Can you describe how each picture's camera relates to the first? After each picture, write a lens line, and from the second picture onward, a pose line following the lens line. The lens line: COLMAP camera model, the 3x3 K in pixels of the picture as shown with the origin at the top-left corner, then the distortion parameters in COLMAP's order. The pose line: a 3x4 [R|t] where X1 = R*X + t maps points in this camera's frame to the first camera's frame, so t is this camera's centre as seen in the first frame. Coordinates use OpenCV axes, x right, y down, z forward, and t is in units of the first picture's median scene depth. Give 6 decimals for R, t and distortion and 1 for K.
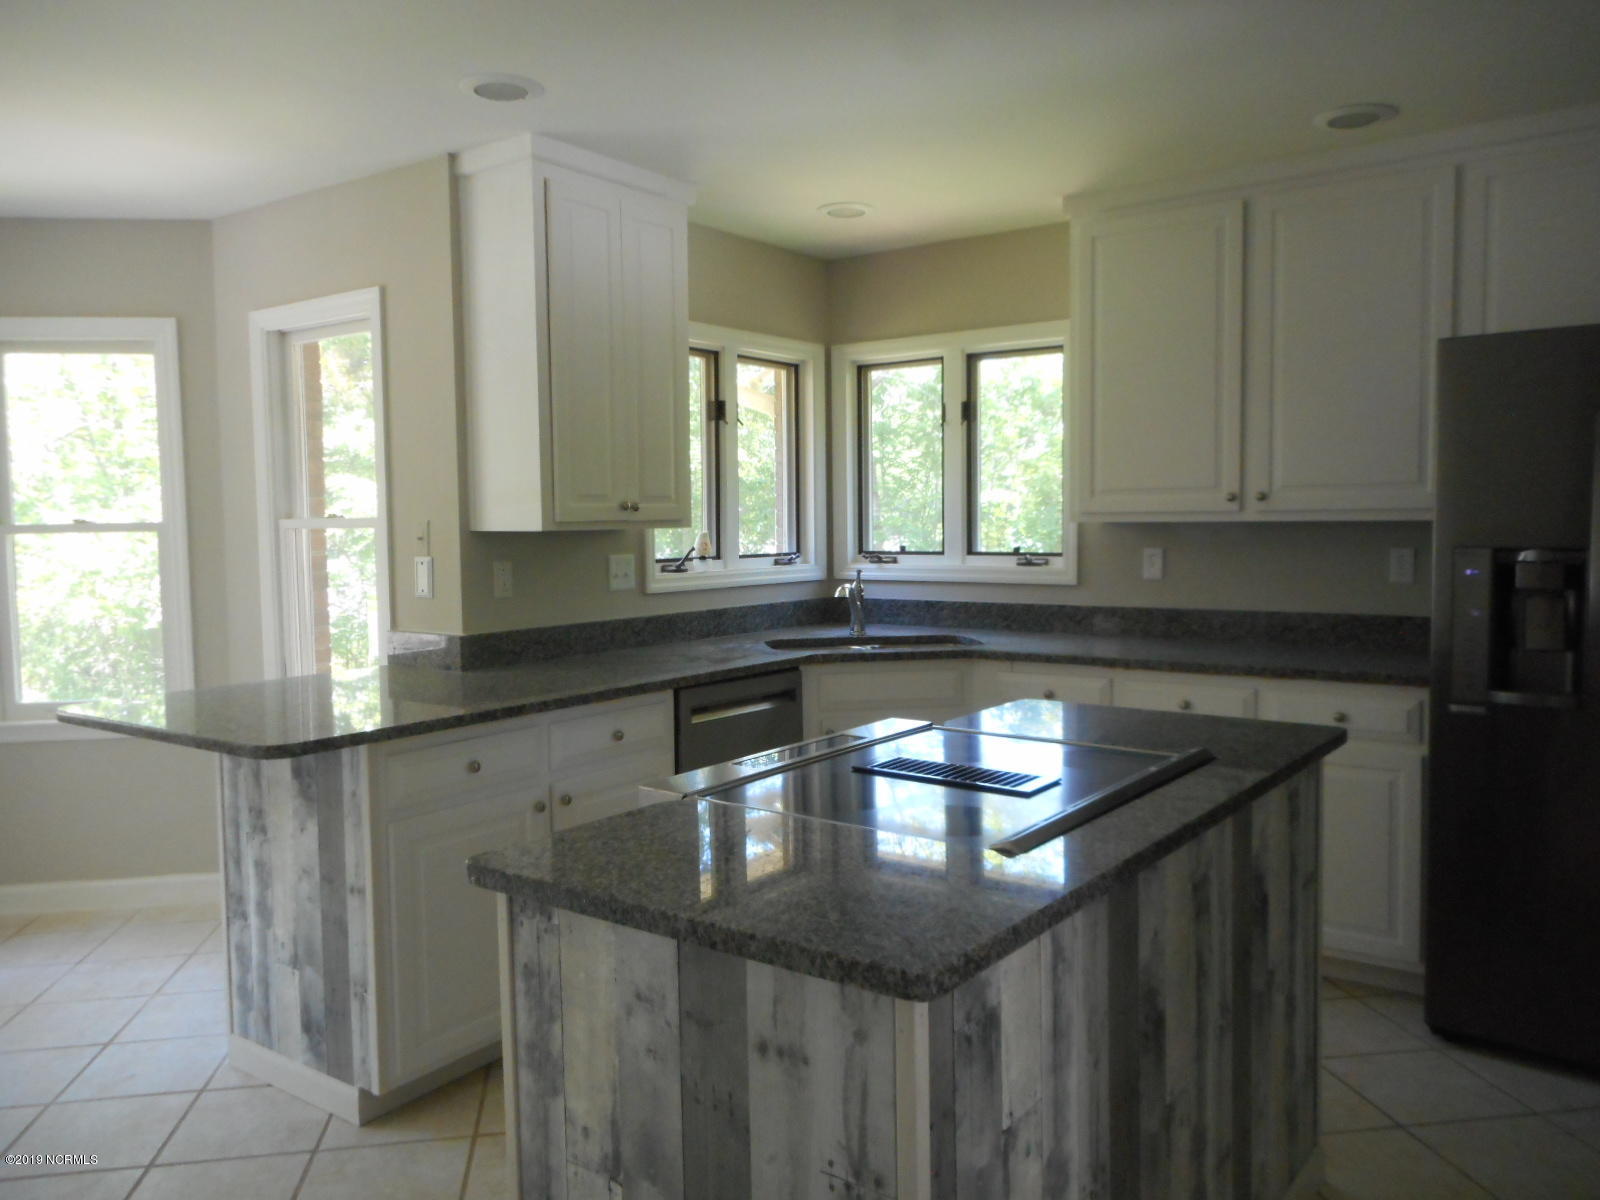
lens RADIAL K [[1214.0, 0, 799.0], [0, 1214.0, 593.9], [0, 0, 1]] dist [0.010514, 0.009678]
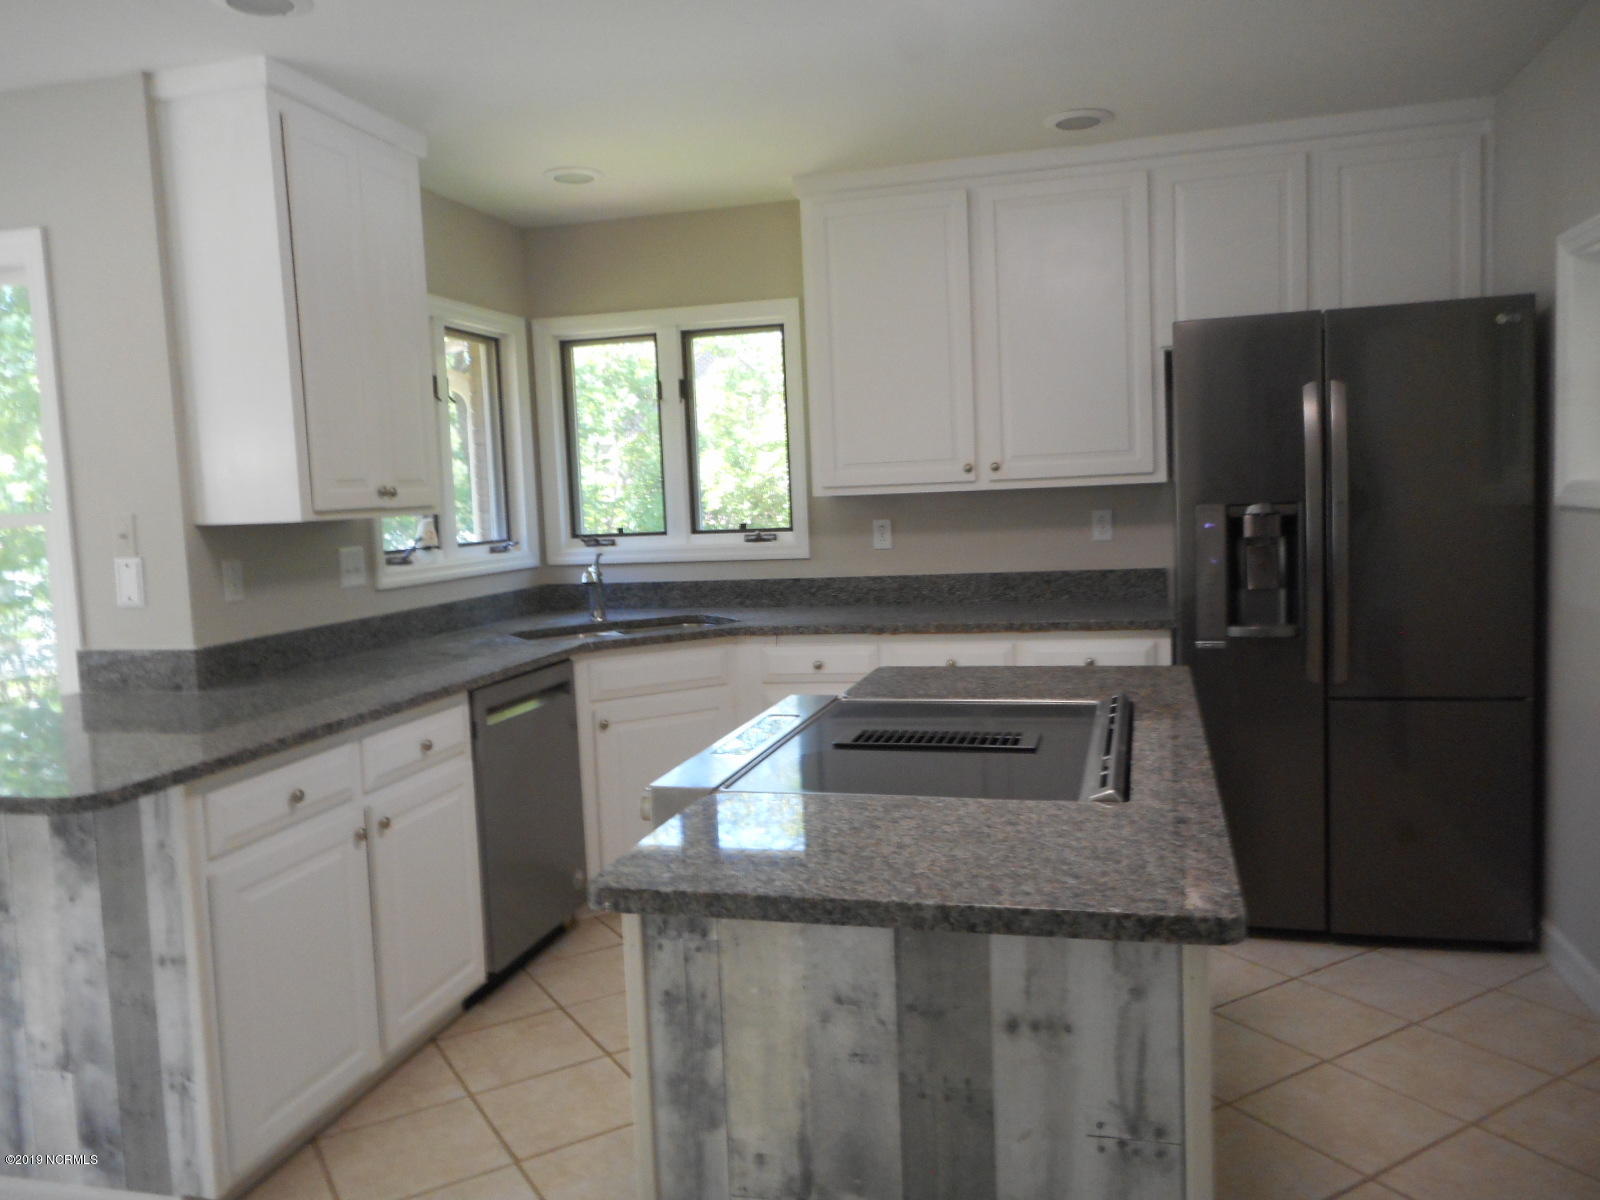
lens RADIAL K [[1210.2, 0, 800.0], [0, 1210.2, 600.0], [0, 0, 1]] dist [0.003572, 0.006636]
pose [[0.929583, -0.059179, 0.363831, -0.201226], [0.052991, 0.998231, 0.026975, -0.000105], [-0.364784, -0.005796, 0.931074, 0.063892]]
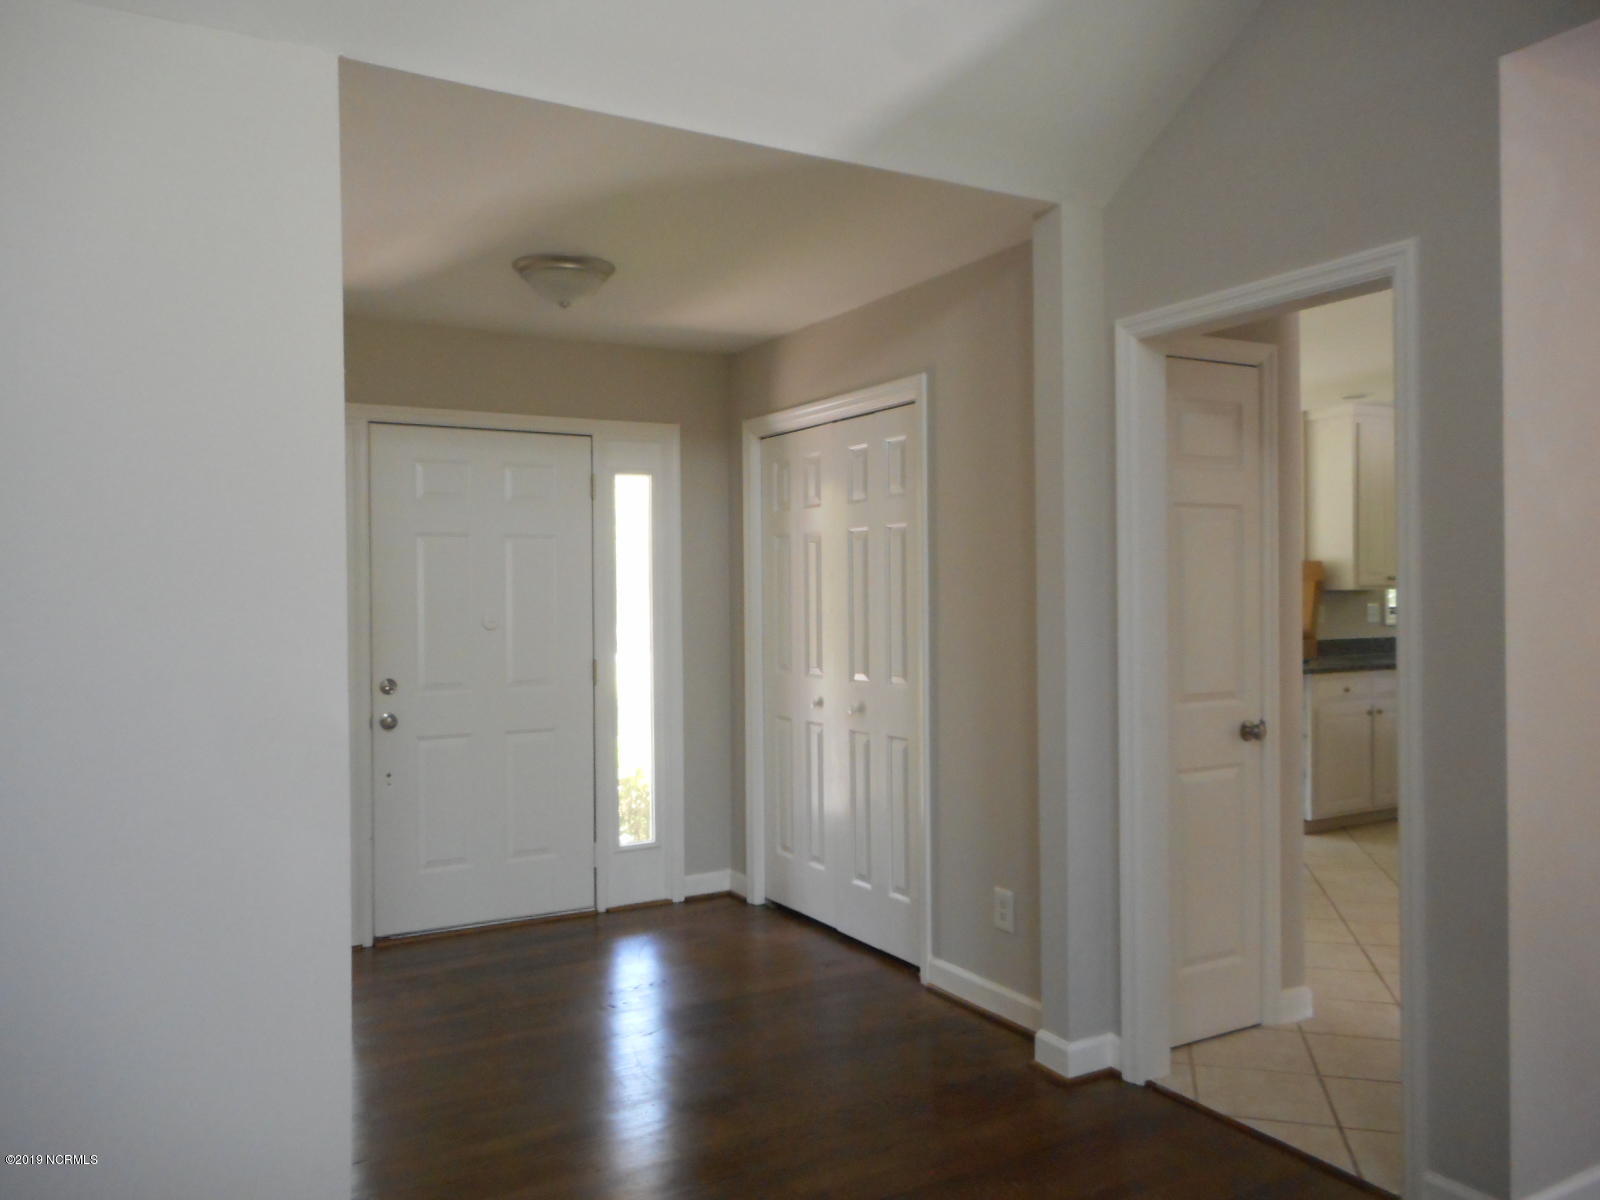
lens RADIAL K [[1228.4, 0, 813.9], [0, 1228.4, 596.3], [0, 0, 1]] dist [0.031327, 0.003334]
pose [[0.920589, 0.007444, -0.390461, -0.237347], [-0.030286, 0.998168, -0.052376, 0.100562], [0.389356, 0.060043, 0.919128, -1.317730]]
